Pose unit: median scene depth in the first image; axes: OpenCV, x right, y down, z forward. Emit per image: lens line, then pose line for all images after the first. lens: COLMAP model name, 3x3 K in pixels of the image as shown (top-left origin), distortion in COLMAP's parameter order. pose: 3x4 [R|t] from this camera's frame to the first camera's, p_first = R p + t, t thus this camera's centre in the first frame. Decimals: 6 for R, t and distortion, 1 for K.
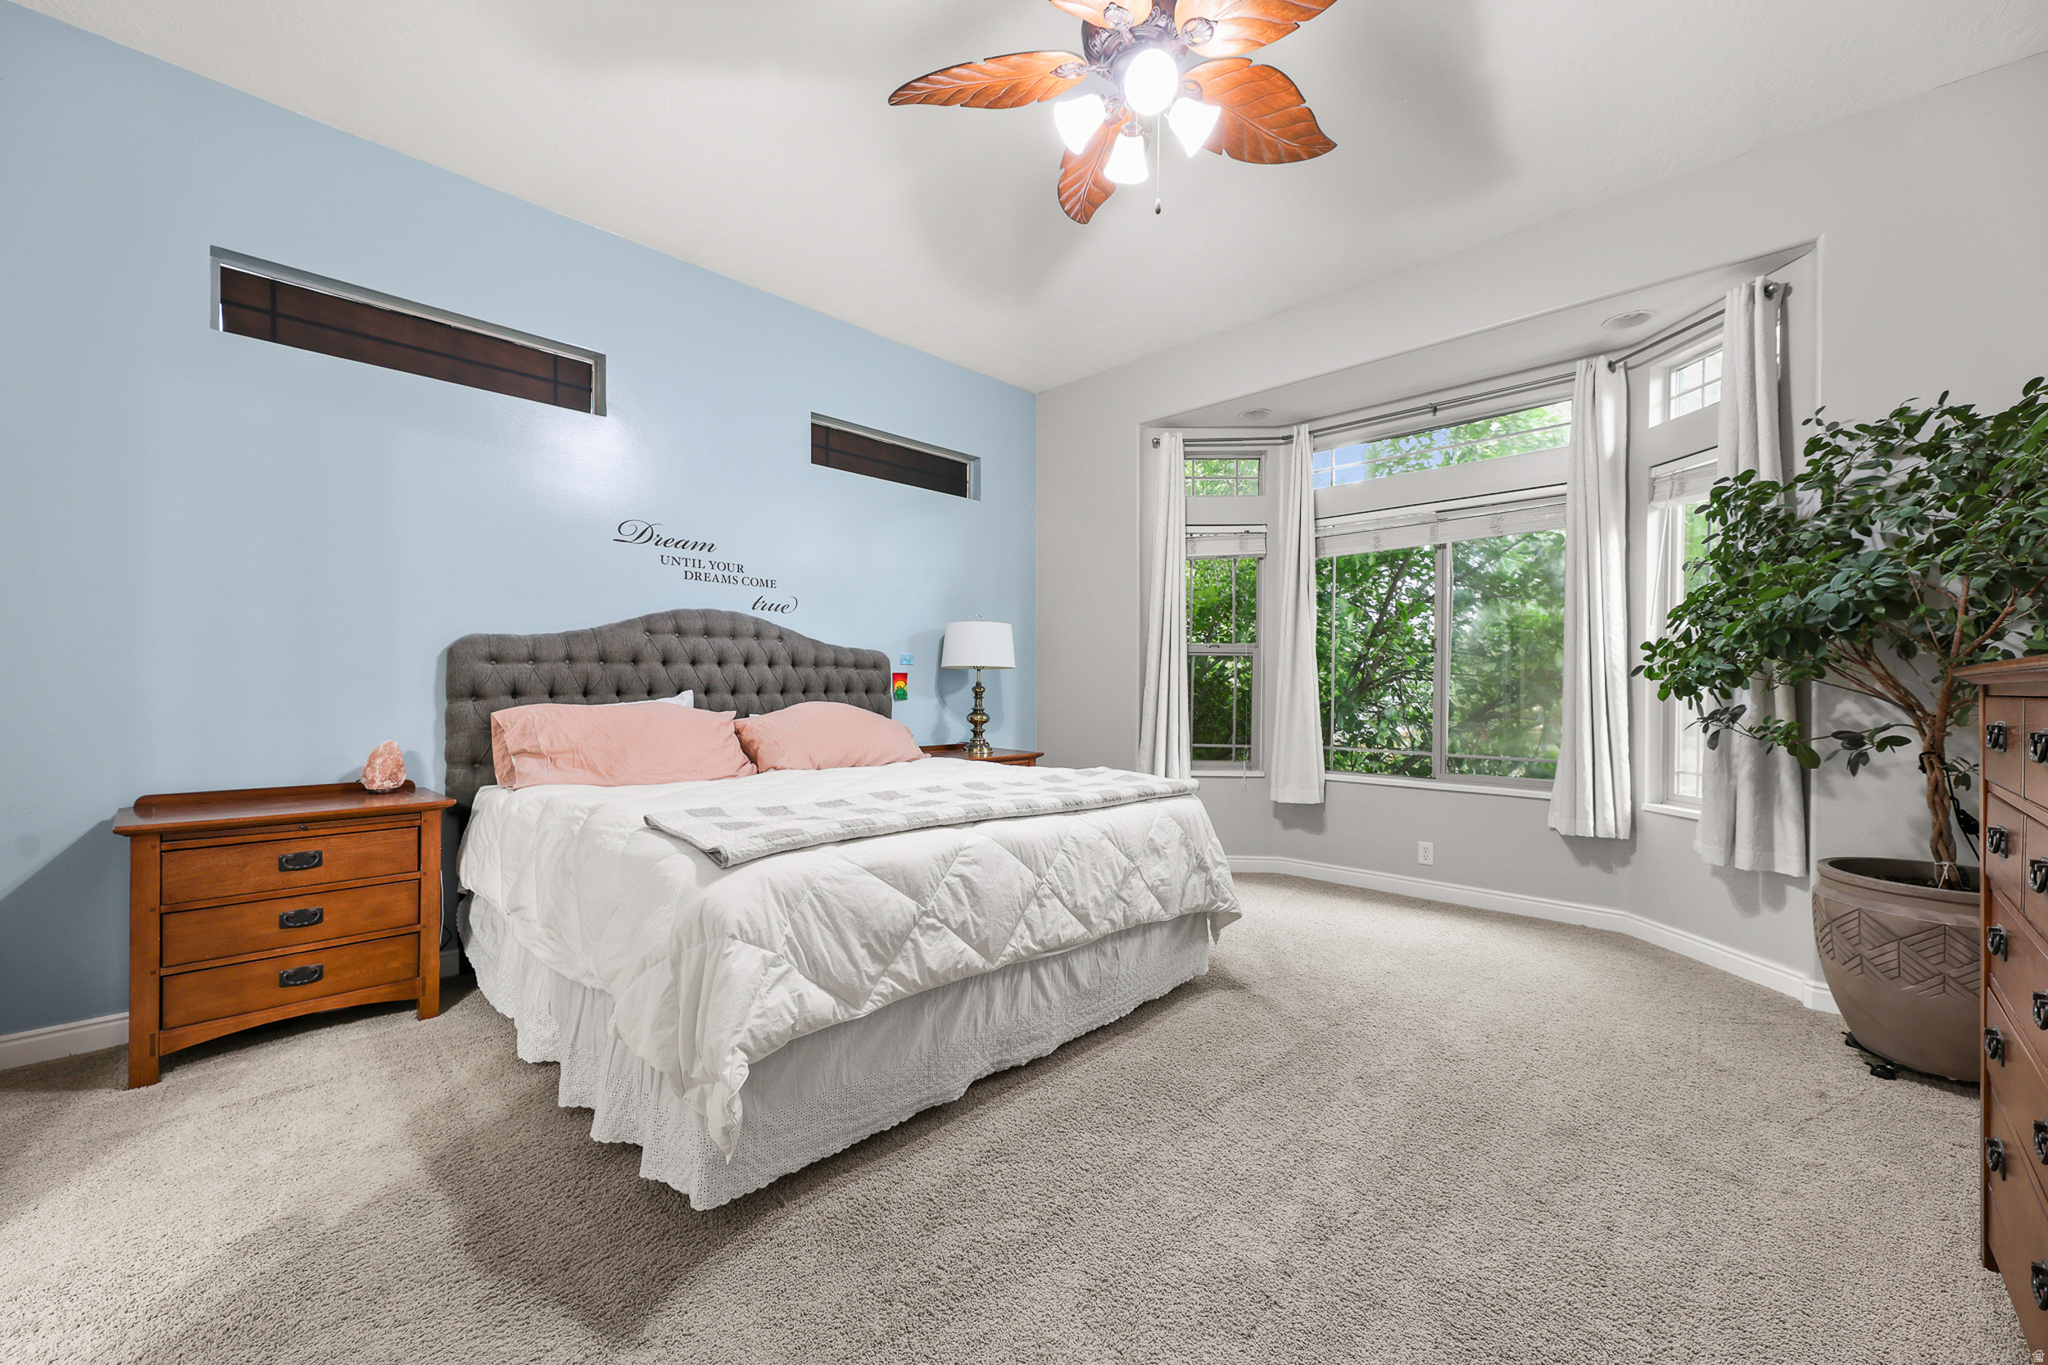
lens RADIAL K [[820.7, 0, 1021.0], [0, 820.7, 687.7], [0, 0, 1]] dist [0.005375, -0.001133]
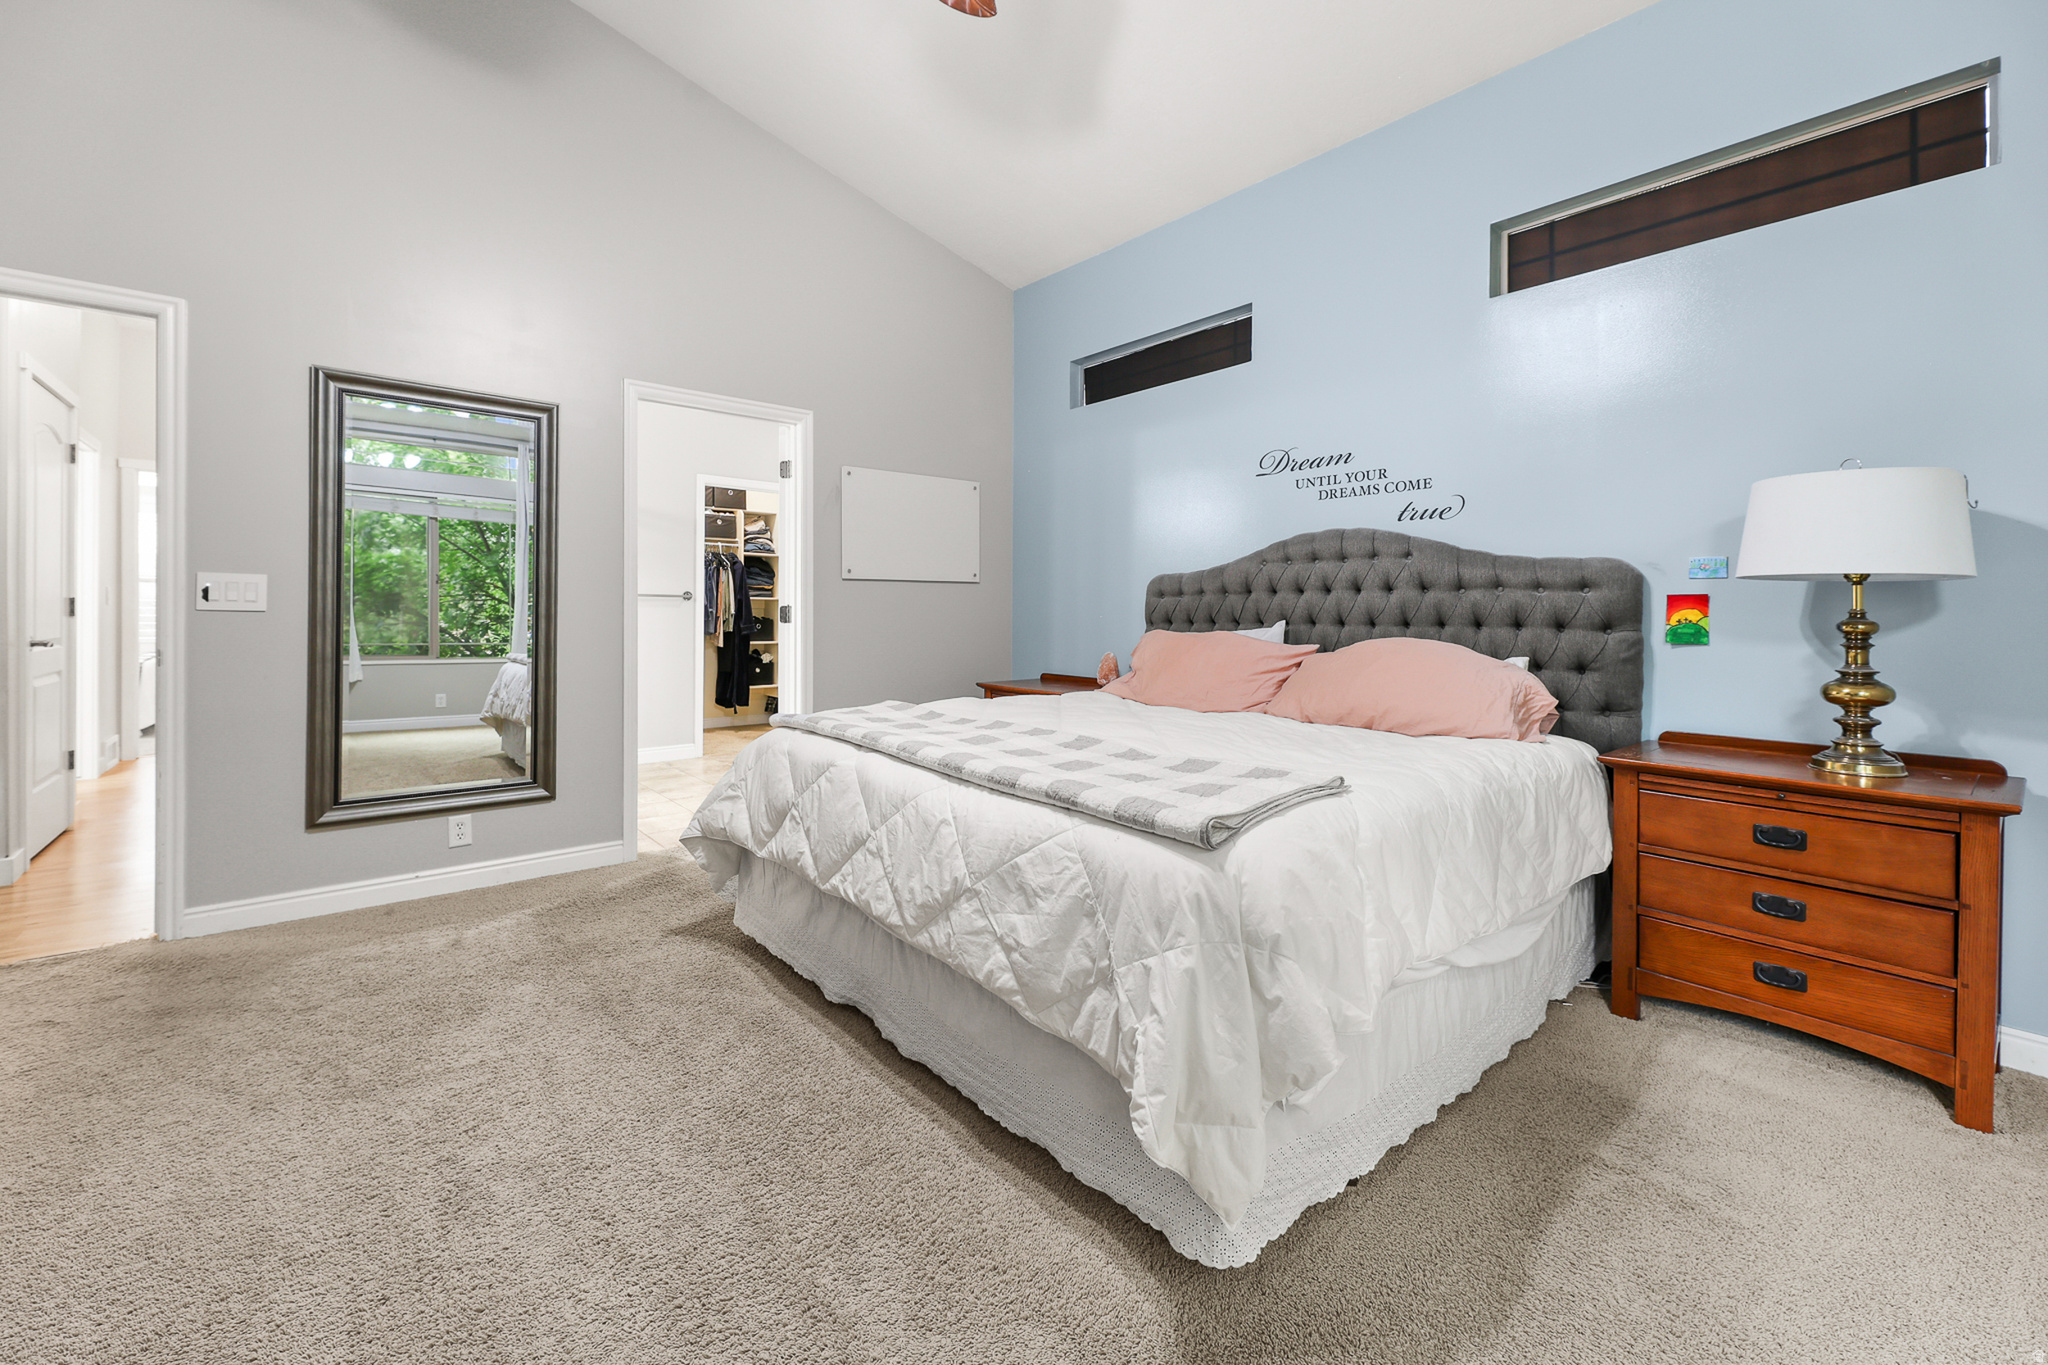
lens RADIAL K [[820.7, 0, 1005.9], [0, 820.7, 611.1], [0, 0, 1]] dist [0.005375, -0.001133]
pose [[-0.102328, -0.006463, -0.994730, 0.537179], [-0.010854, 0.999927, -0.005380, 0.000697], [0.994691, 0.010247, -0.102391, 0.745574]]
